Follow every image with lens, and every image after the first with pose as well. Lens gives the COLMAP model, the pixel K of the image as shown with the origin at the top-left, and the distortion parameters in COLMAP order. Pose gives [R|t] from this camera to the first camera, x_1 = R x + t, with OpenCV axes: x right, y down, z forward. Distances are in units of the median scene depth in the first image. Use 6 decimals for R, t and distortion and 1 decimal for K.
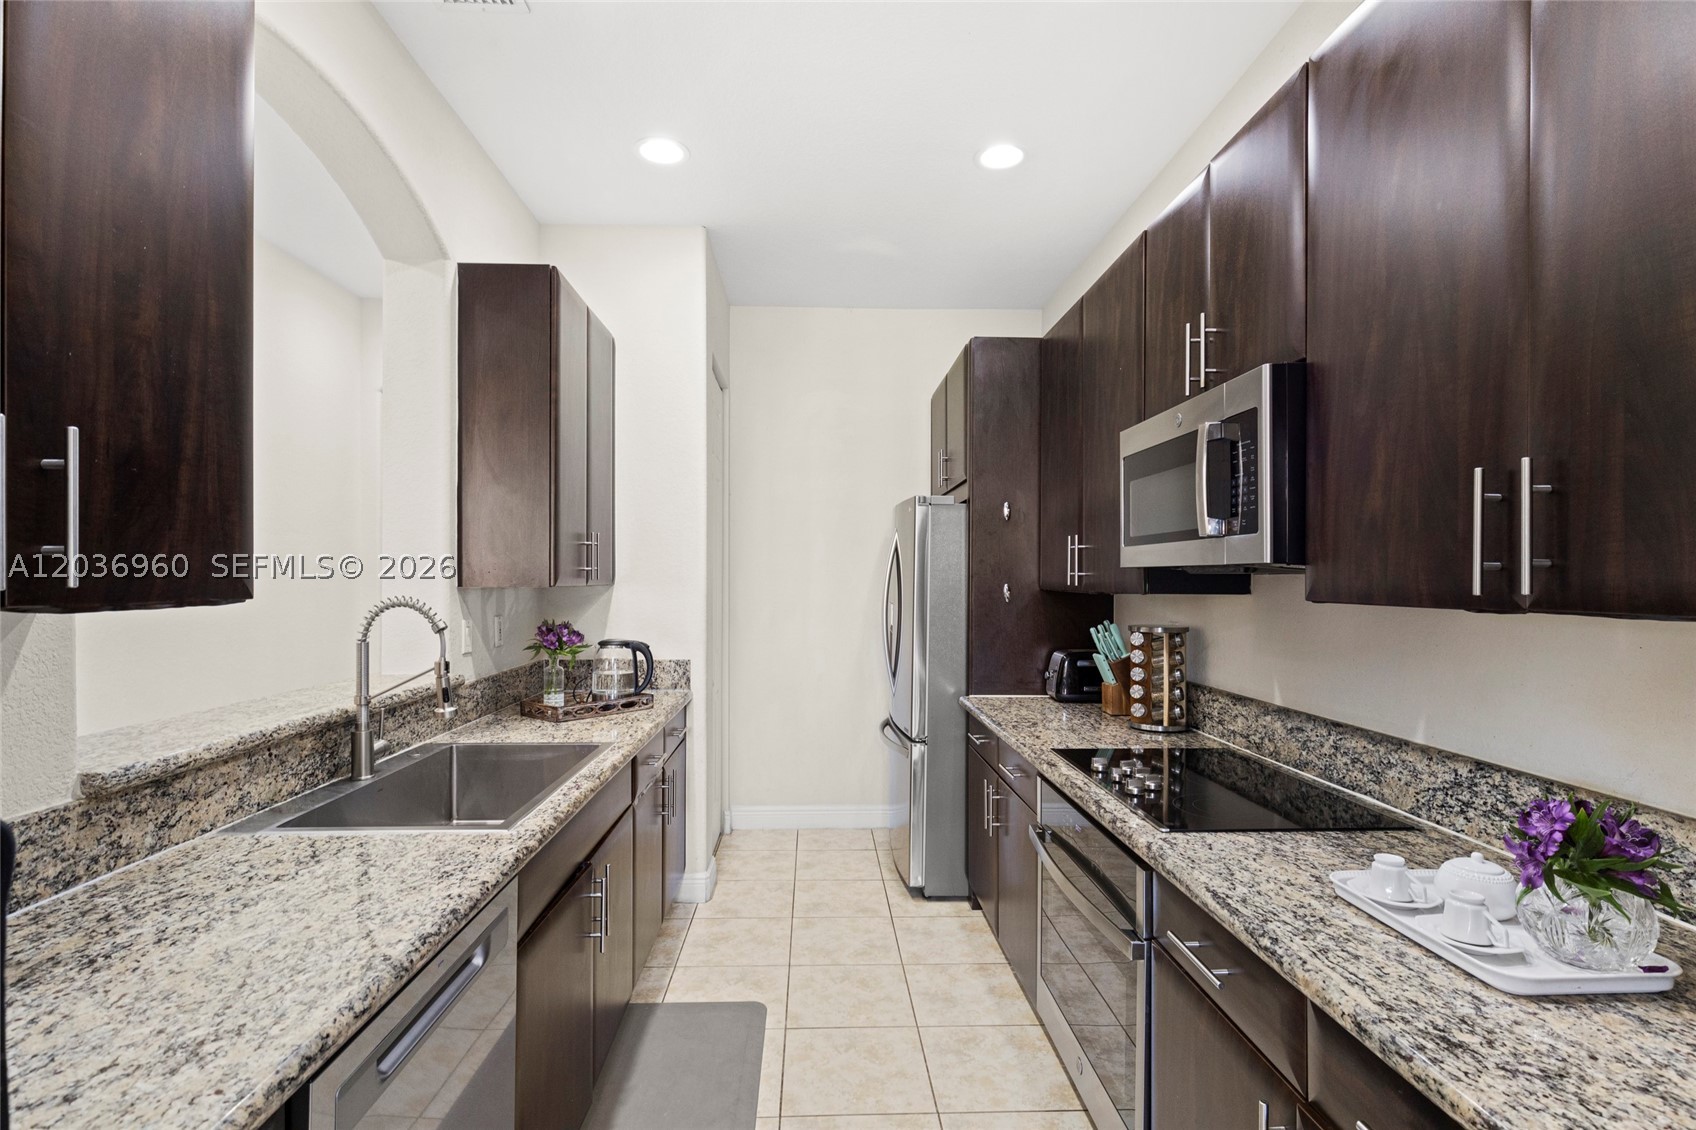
lens RADIAL K [[807.4, 0, 846.1], [0, 807.4, 573.2], [0, 0, 1]] dist [-0.003376, 0.000868]
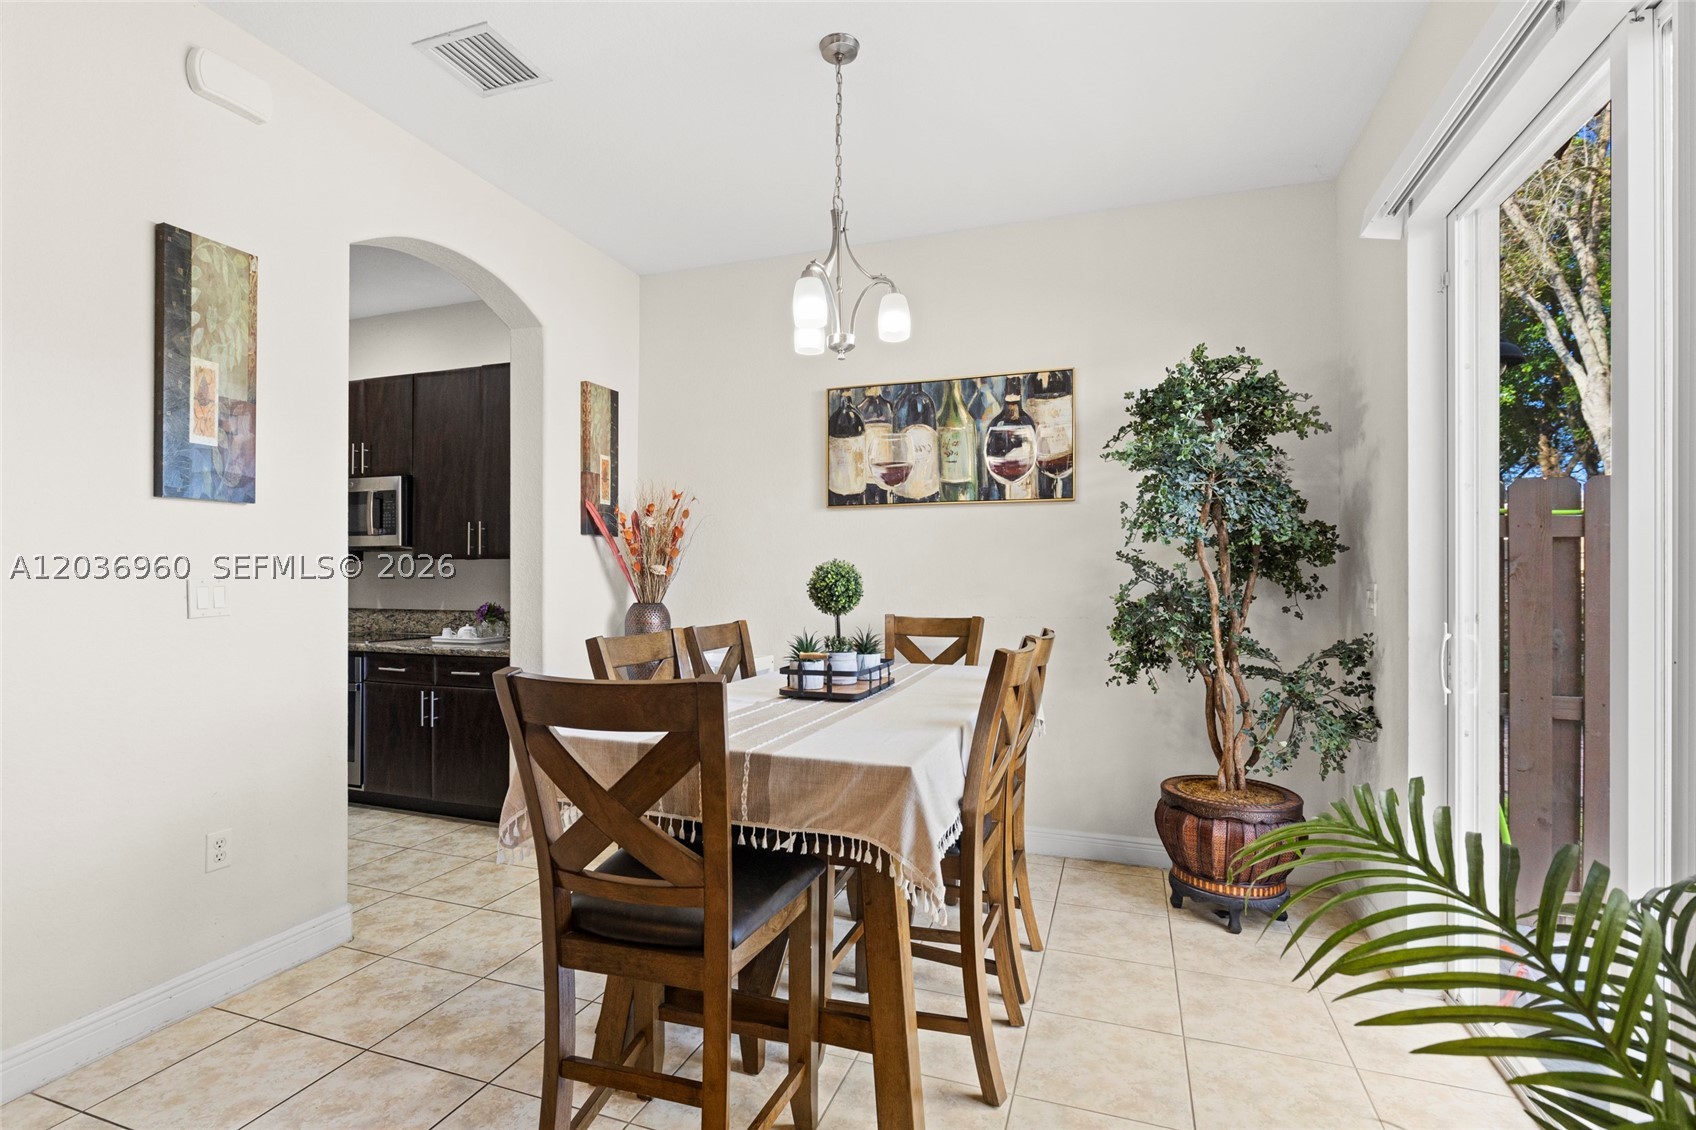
lens RADIAL K [[807.4, 0, 845.9], [0, 807.4, 570.4], [0, 0, 1]] dist [-0.003376, 0.000868]
pose [[0.379138, 0.001772, 0.925338, -1.225943], [-0.005698, 0.999984, 0.000420, 0.051194], [-0.925322, -0.005432, 0.379142, -1.242026]]
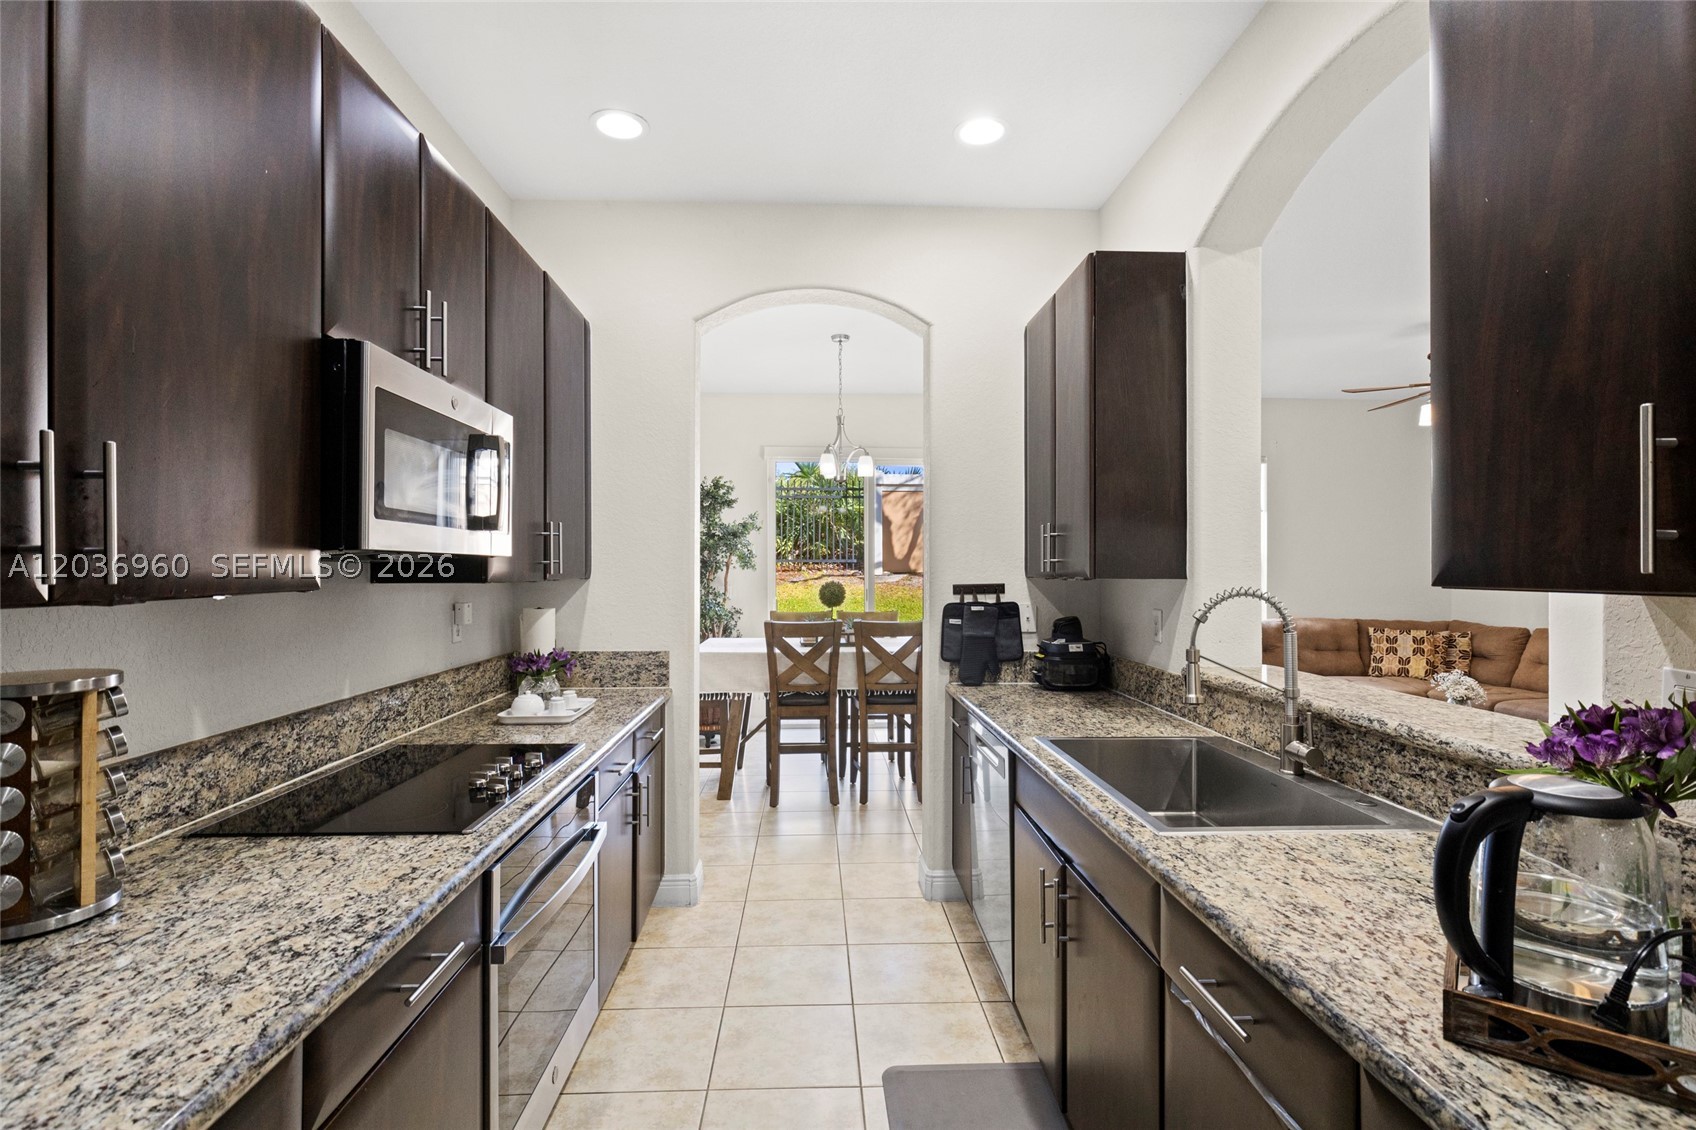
lens RADIAL K [[807.4, 0, 849.3], [0, 807.4, 565.5], [0, 0, 1]] dist [-0.003376, 0.000868]
pose [[-0.999989, -0.004256, 0.002133, -0.060344], [-0.004271, 0.999967, -0.006846, 0.009684], [-0.002103, -0.006855, -0.999974, 1.955407]]
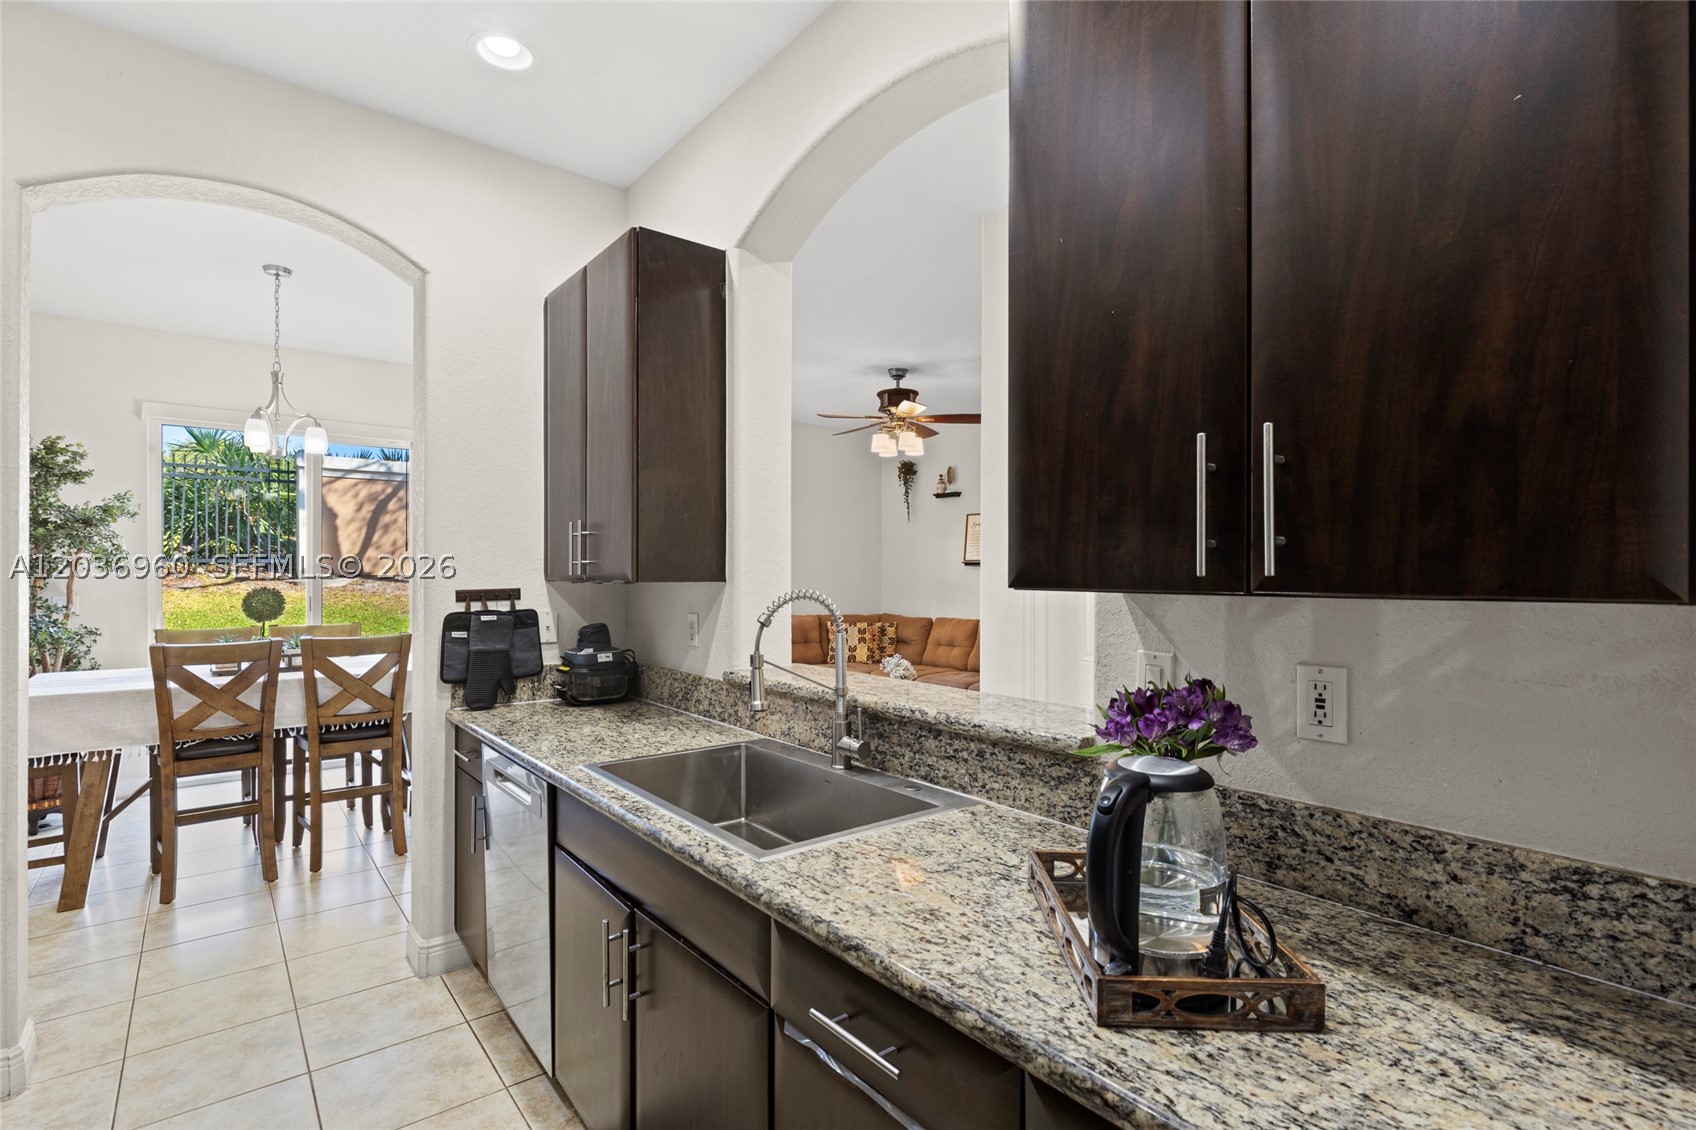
lens RADIAL K [[807.4, 0, 849.7], [0, 807.4, 570.3], [0, 0, 1]] dist [-0.003376, 0.000868]
pose [[-0.809842, -0.005115, -0.586625, 0.003507], [-0.002195, 0.999981, -0.005689, 0.008789], [0.586644, -0.003320, -0.809838, 1.784193]]
